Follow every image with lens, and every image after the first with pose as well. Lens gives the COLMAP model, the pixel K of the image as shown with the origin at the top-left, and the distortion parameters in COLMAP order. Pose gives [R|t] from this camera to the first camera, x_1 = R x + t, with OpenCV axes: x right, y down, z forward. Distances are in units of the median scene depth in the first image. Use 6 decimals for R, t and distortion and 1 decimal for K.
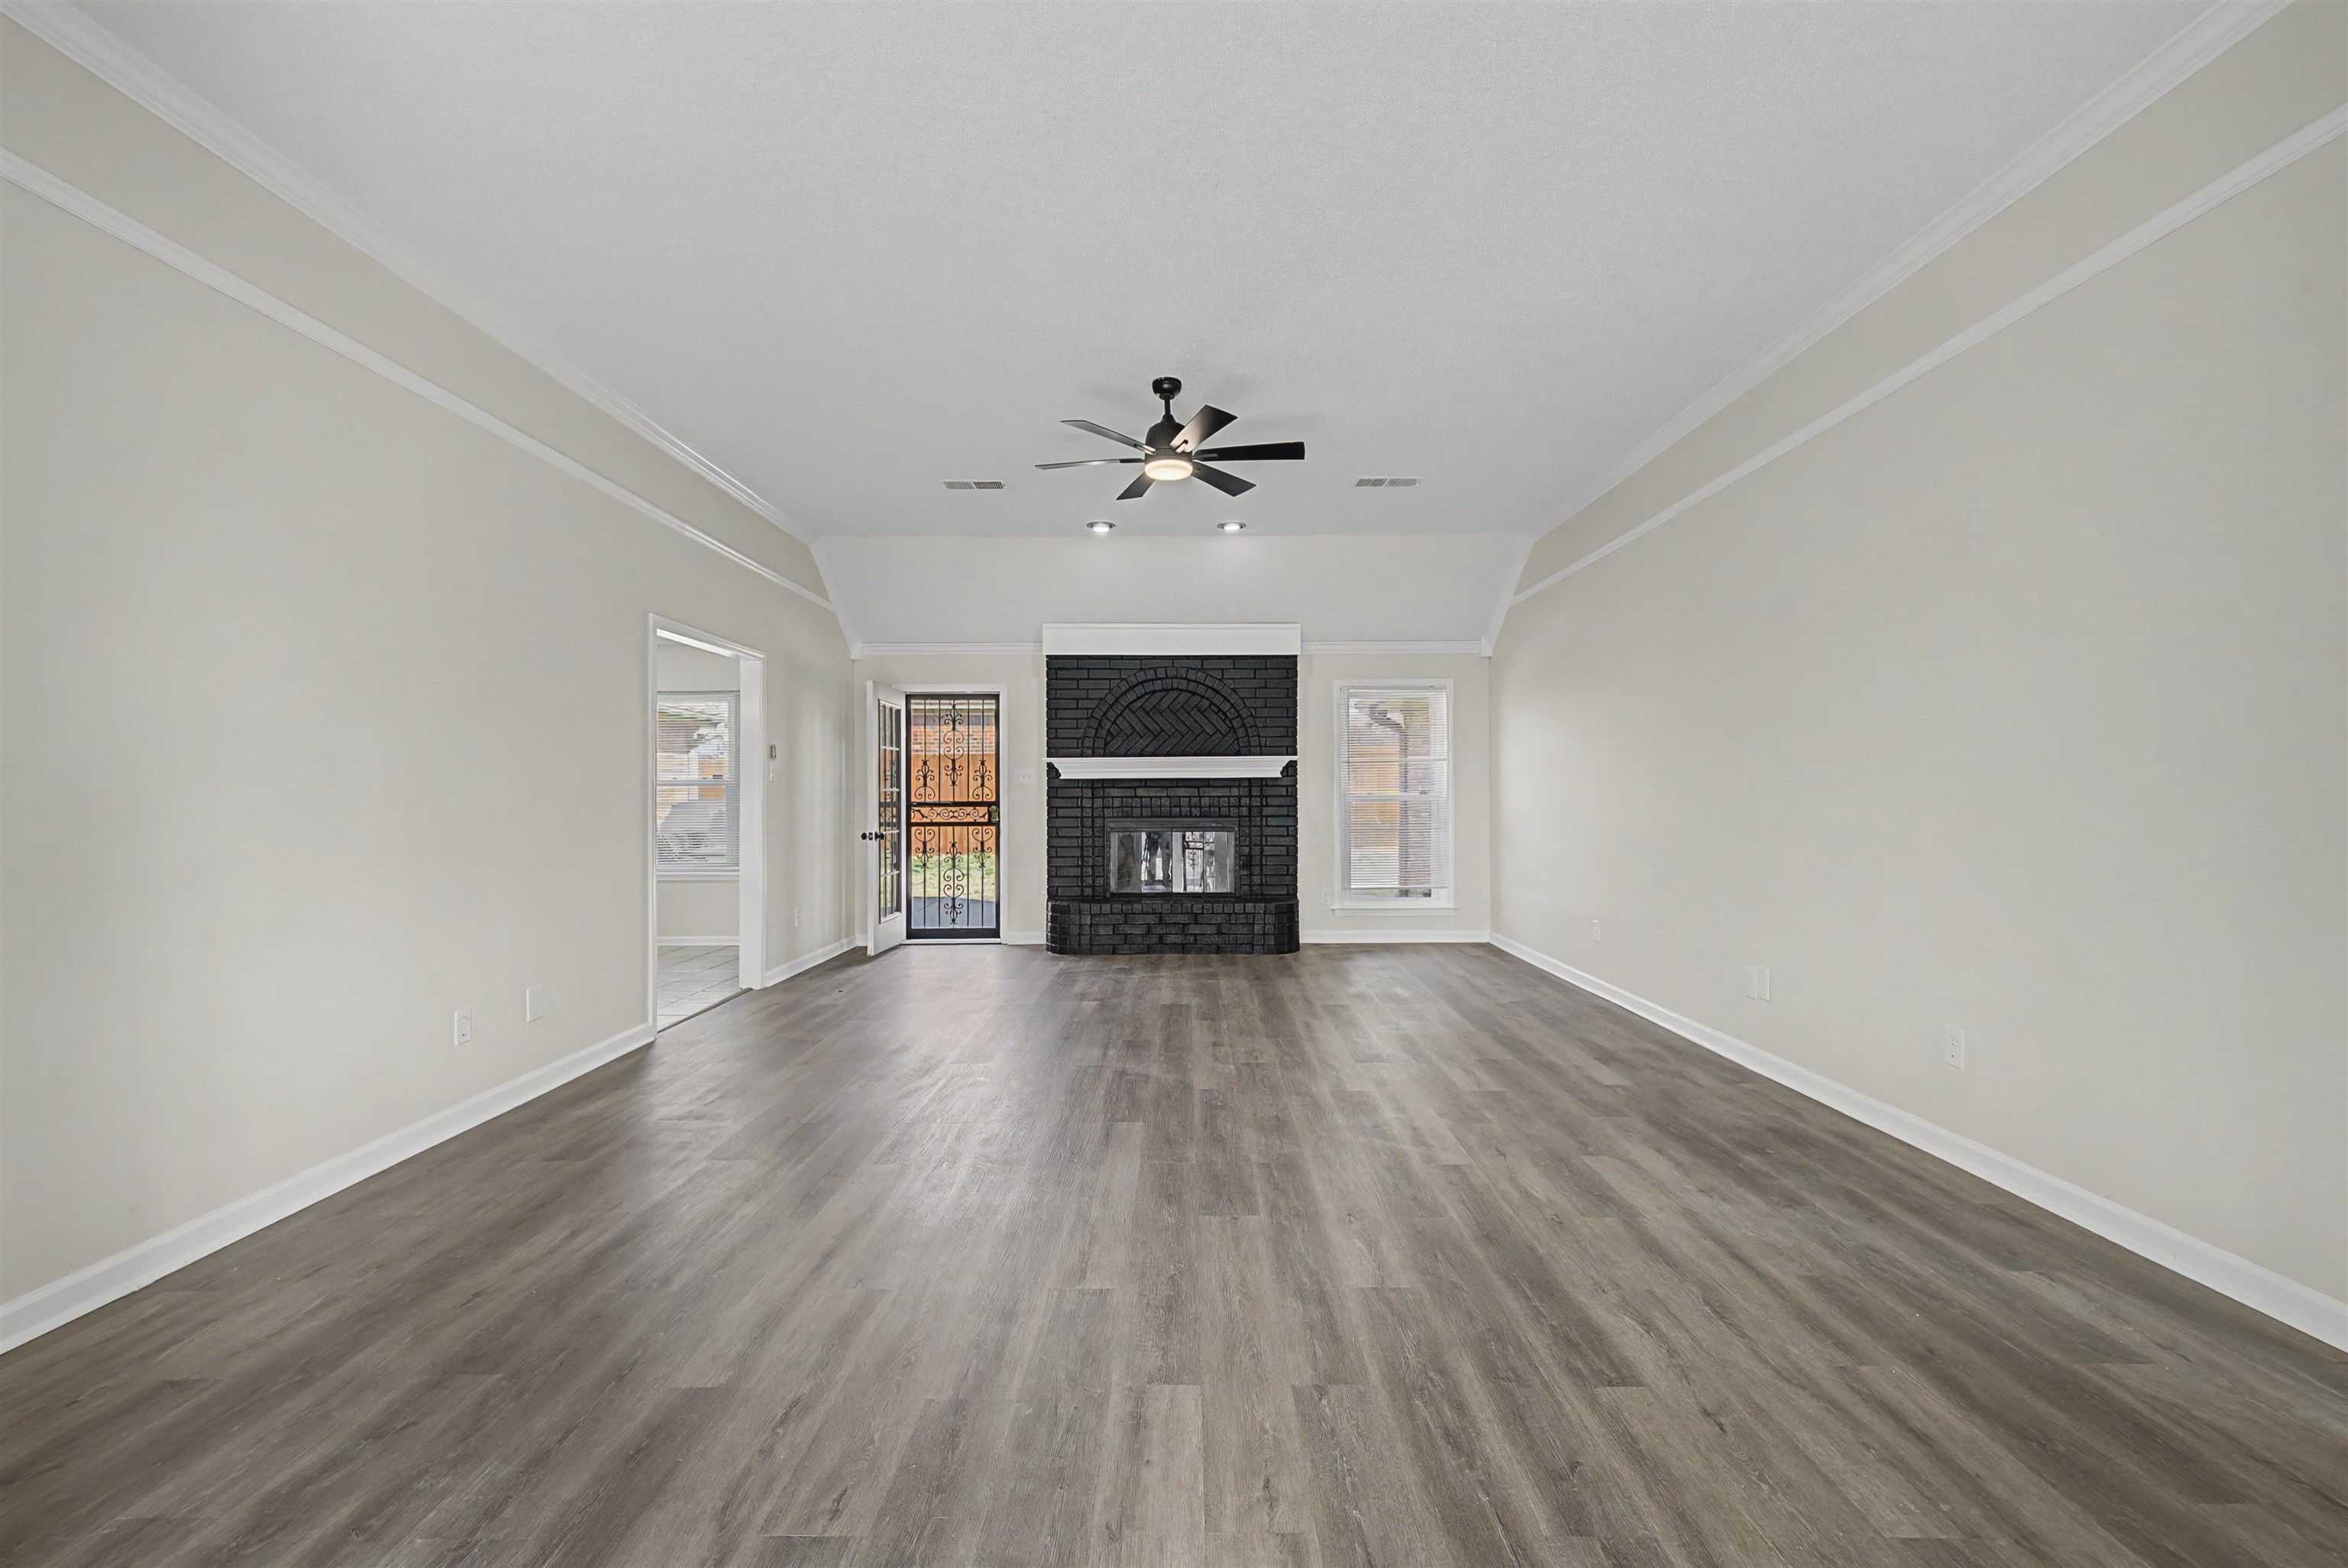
lens RADIAL K [[984.8, 0, 1170.1], [0, 984.8, 791.7], [0, 0, 1]] dist [0.002667, -0.001181]
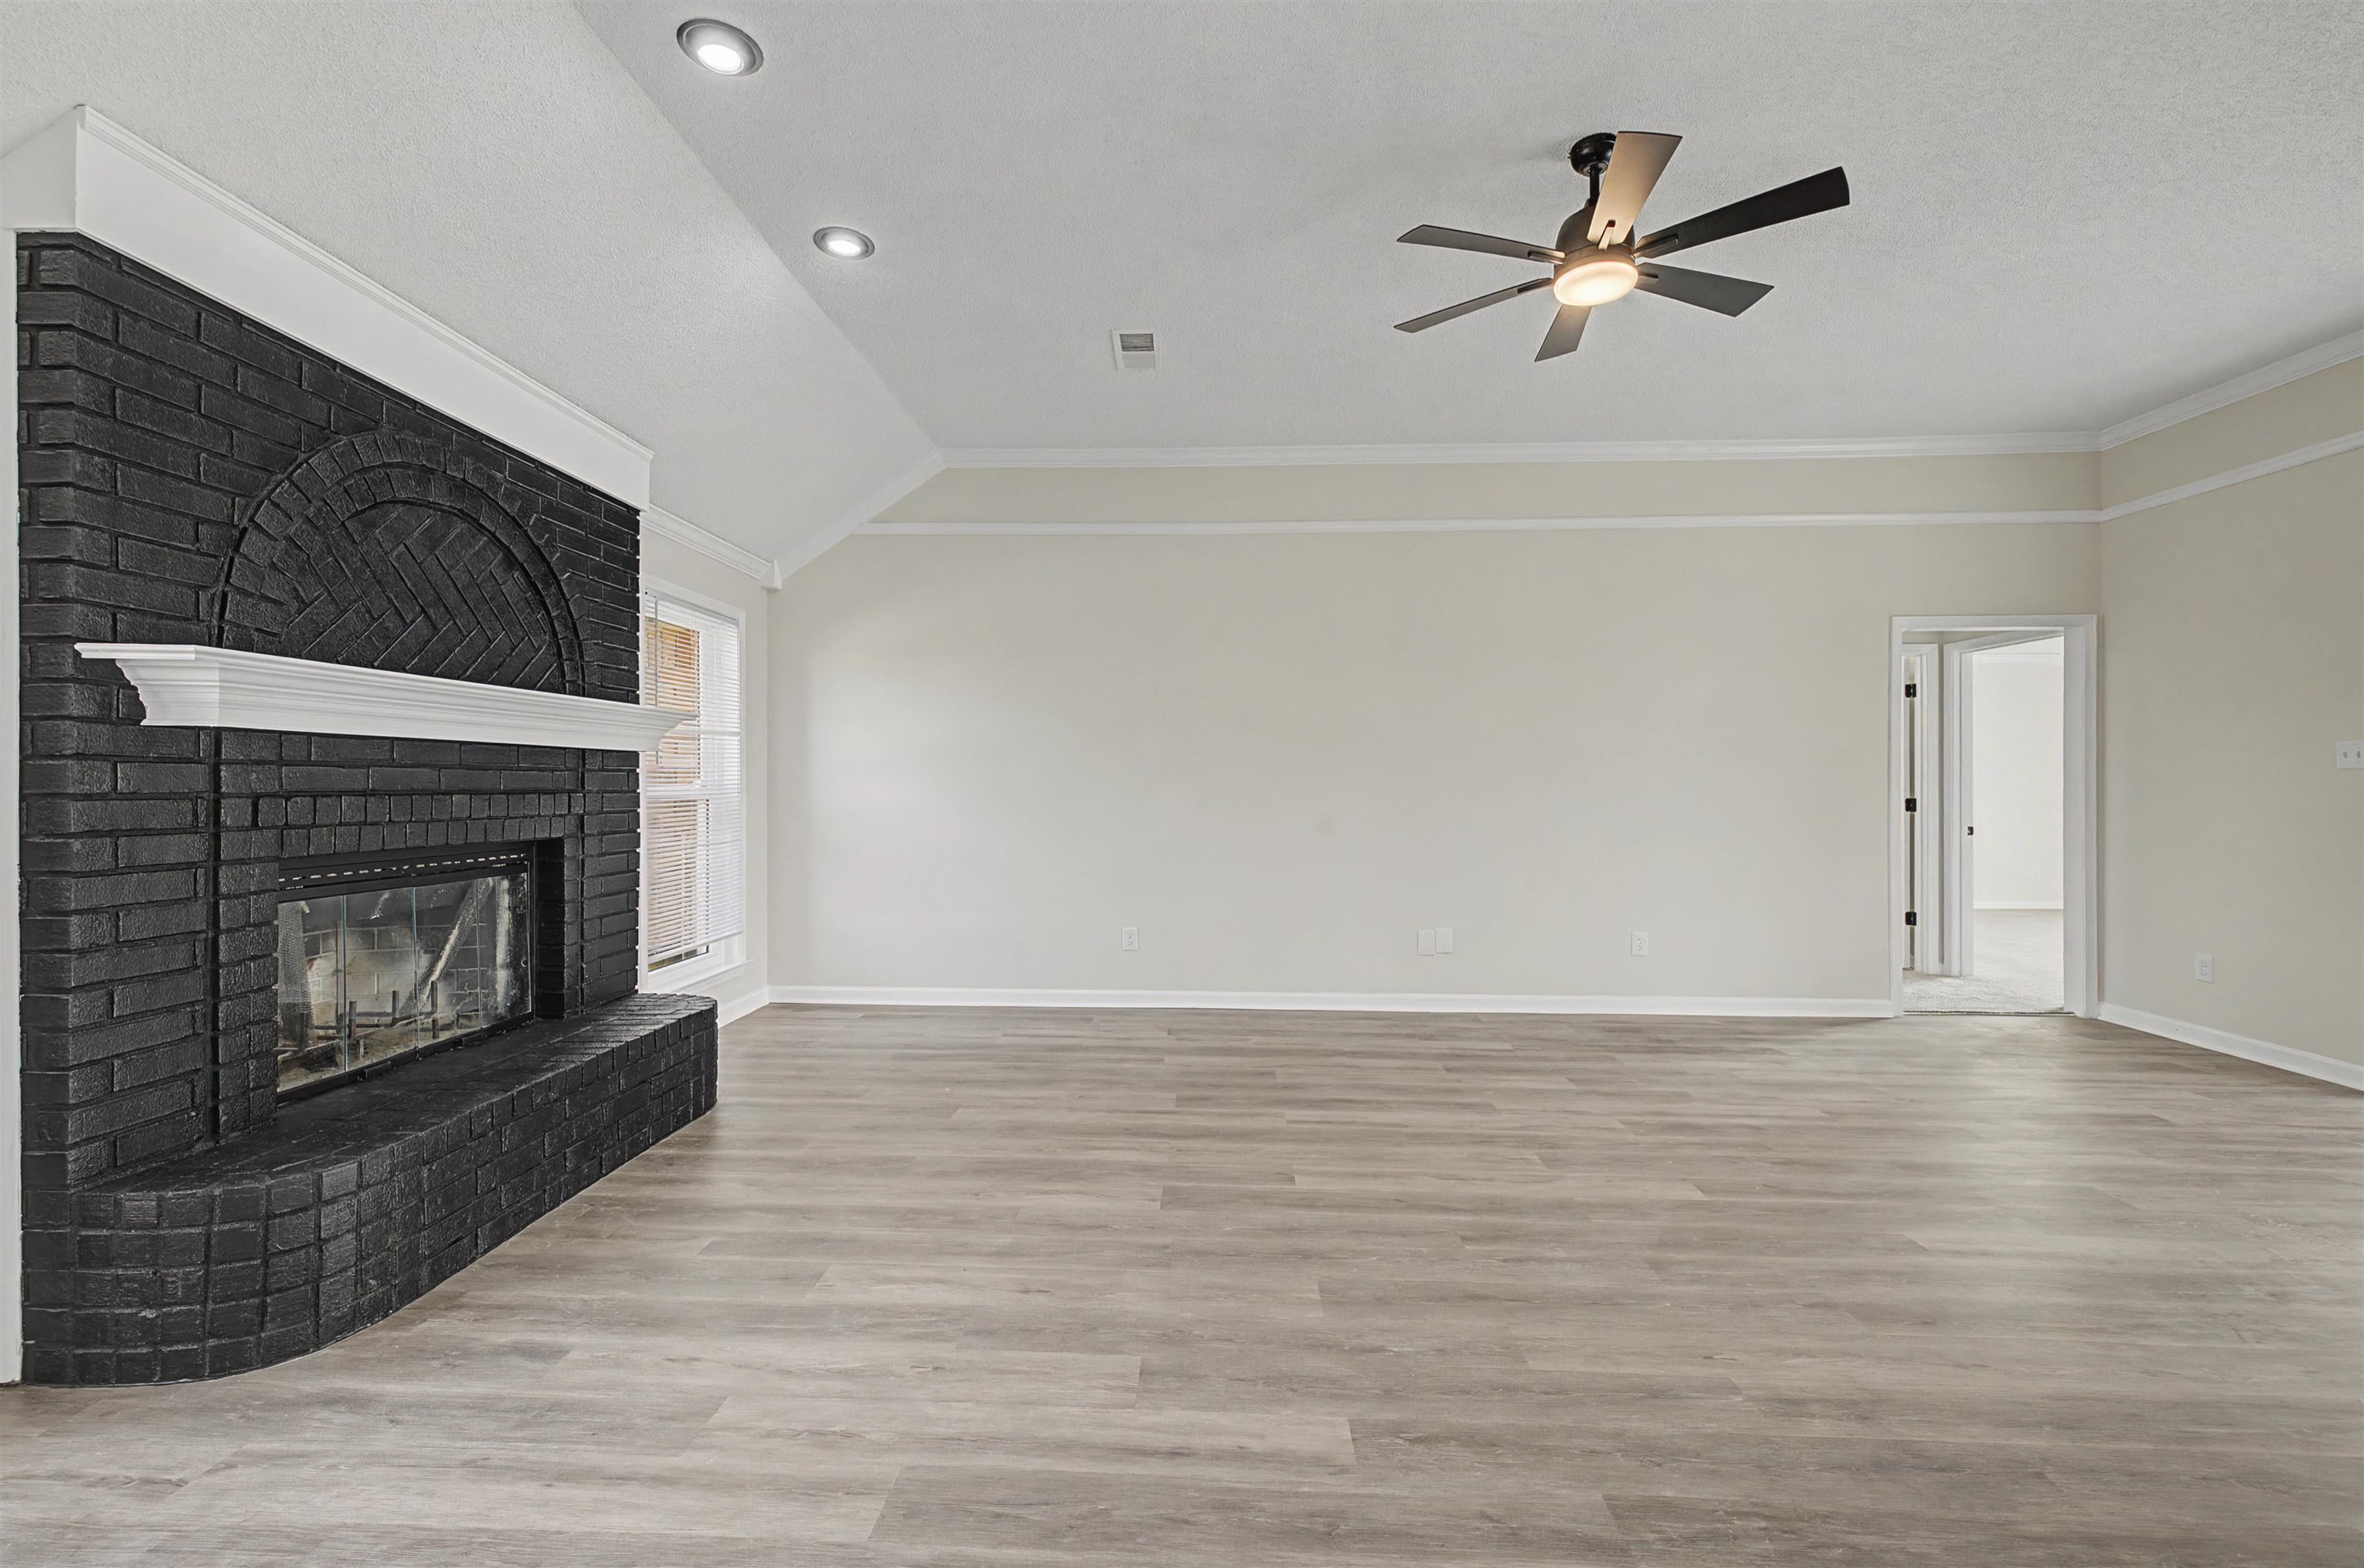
lens RADIAL K [[991.5, 0, 1174.5], [0, 991.5, 783.8], [0, 0, 1]] dist [0.002667, -0.001181]
pose [[0.031756, 0.005135, 0.999482, -0.372125], [-0.013068, 0.999903, -0.004722, 0.000845], [-0.999410, -0.012912, 0.031821, 0.707257]]
